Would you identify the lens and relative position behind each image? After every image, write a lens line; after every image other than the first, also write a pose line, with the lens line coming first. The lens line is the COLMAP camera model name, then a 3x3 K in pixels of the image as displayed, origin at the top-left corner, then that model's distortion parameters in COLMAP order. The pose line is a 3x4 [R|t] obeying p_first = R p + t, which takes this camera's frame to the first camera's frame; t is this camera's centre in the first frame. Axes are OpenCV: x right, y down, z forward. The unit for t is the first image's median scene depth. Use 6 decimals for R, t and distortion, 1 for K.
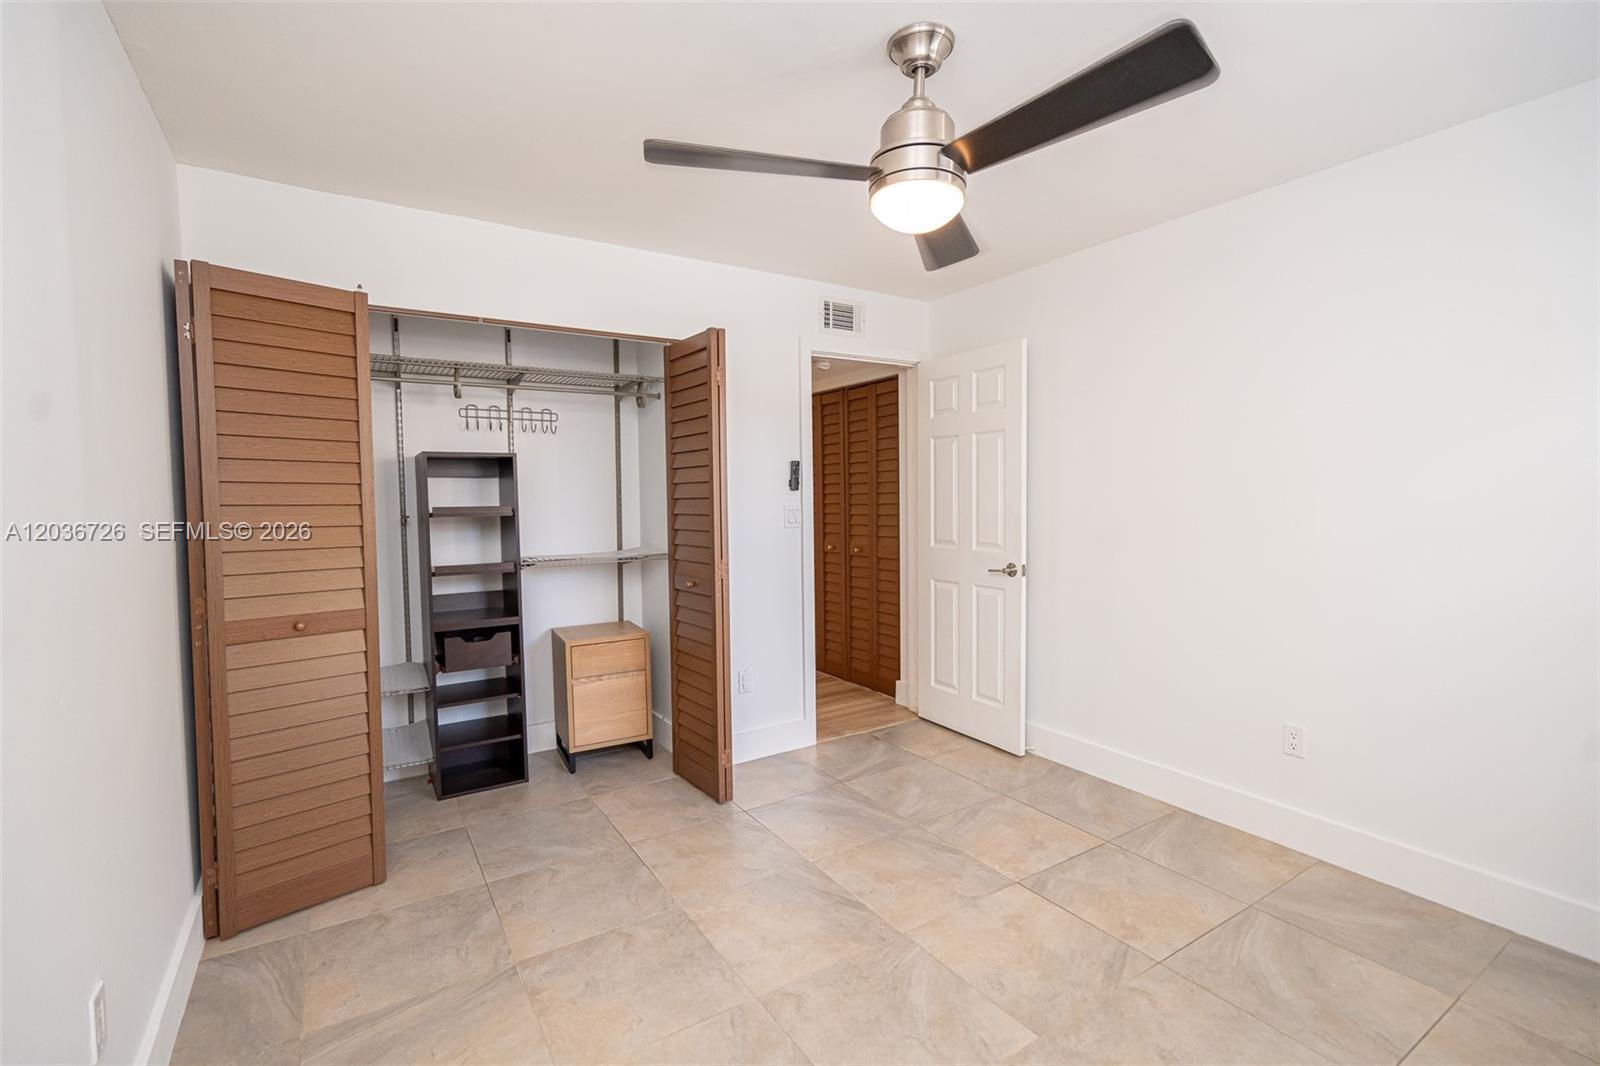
lens RADIAL K [[720.3, 0, 803.2], [0, 720.3, 533.0], [0, 0, 1]] dist [-0.001833, 0.000595]
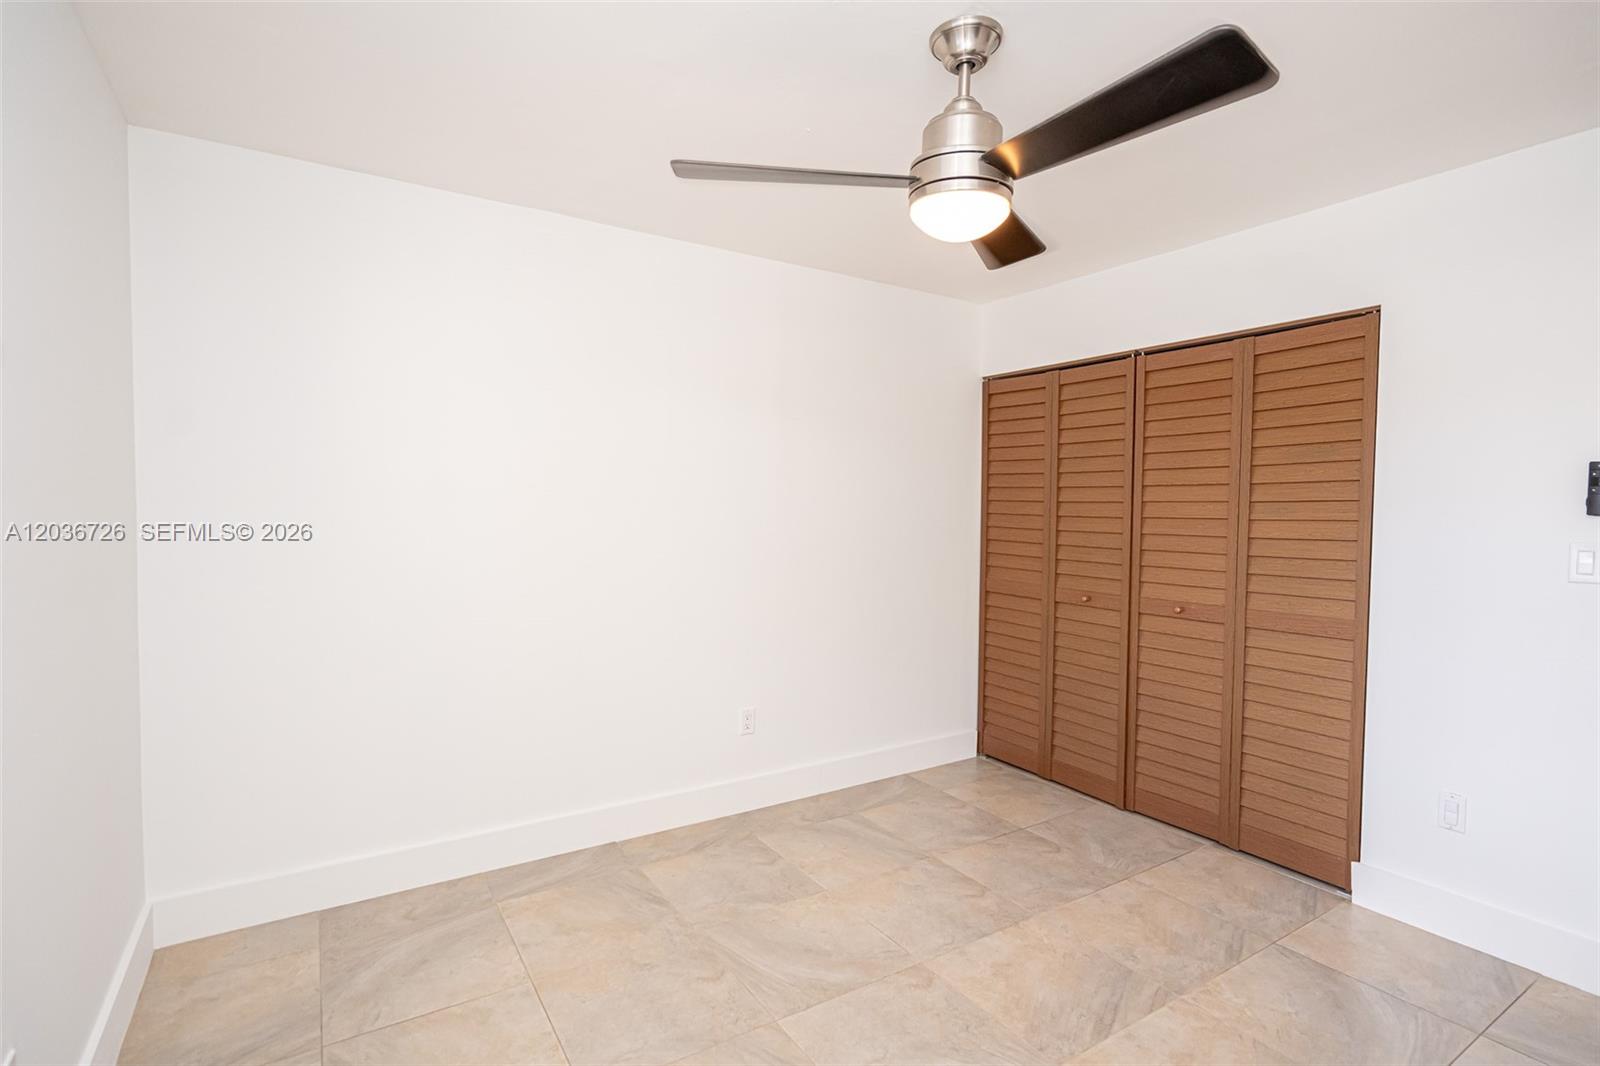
lens RADIAL K [[770.2, 0, 799.1], [0, 770.2, 533.8], [0, 0, 1]] dist [-0.001717, 0.001407]
pose [[-0.006883, 0.047028, -0.998870, 0.947925], [-0.059991, 0.997075, 0.047356, -0.060317], [0.998175, 0.060249, -0.004041, 0.659898]]
